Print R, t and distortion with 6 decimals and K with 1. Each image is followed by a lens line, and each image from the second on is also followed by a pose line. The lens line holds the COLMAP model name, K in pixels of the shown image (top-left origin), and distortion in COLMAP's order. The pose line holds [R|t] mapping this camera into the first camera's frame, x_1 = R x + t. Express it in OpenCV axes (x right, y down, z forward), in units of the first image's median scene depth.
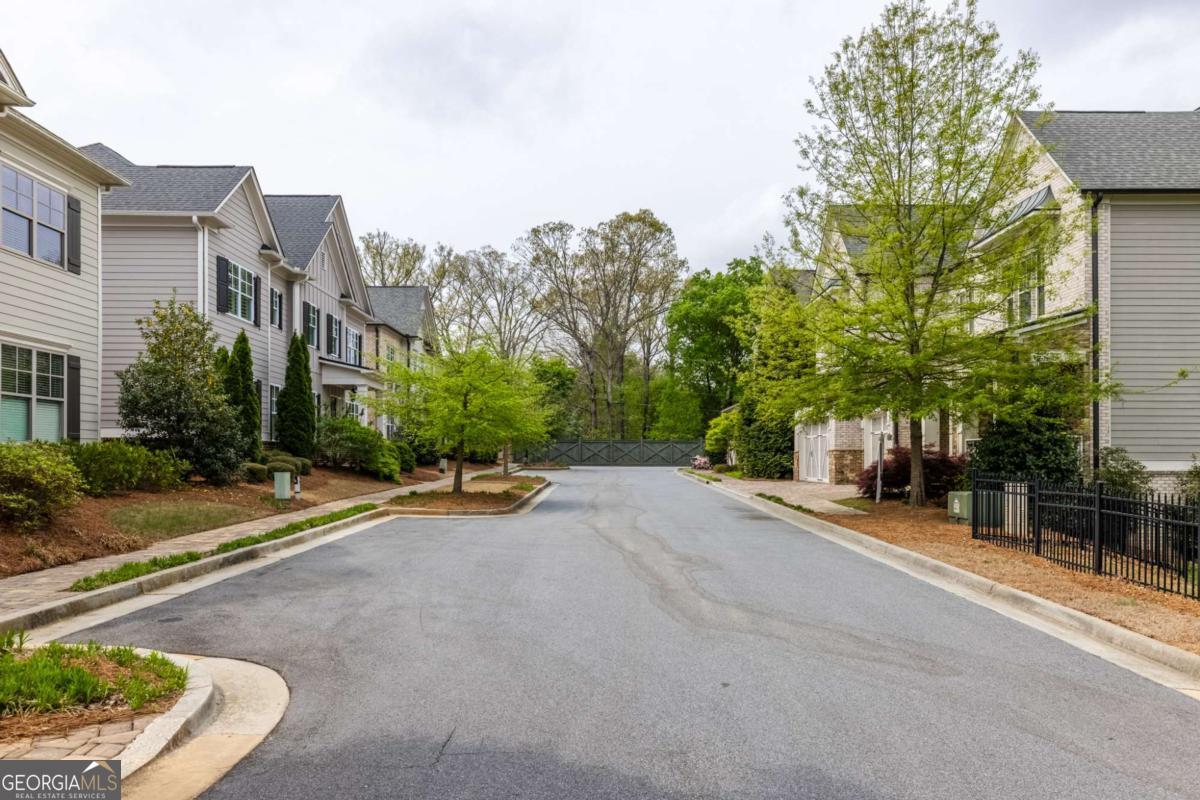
lens RADIAL K [[837.1, 0, 599.7], [0, 837.1, 396.8], [0, 0, 1]] dist [0.022487, 0.000119]
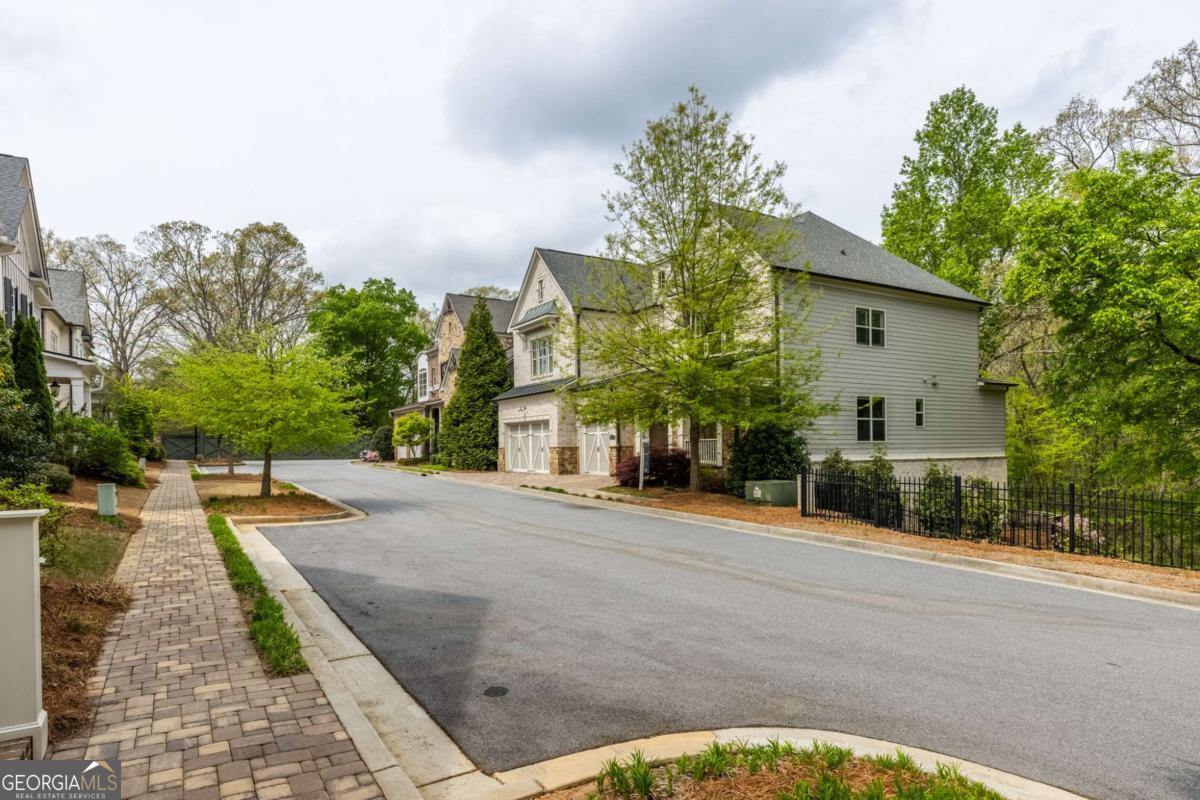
lens RADIAL K [[685.7, 0, 599.5], [0, 685.7, 407.8], [0, 0, 1]] dist [0.007257, 0.000734]
pose [[0.864580, 0.021335, 0.502041, -0.139226], [-0.027997, 0.999592, 0.005735, -0.001632], [-0.501714, -0.019014, 0.864825, 0.072762]]
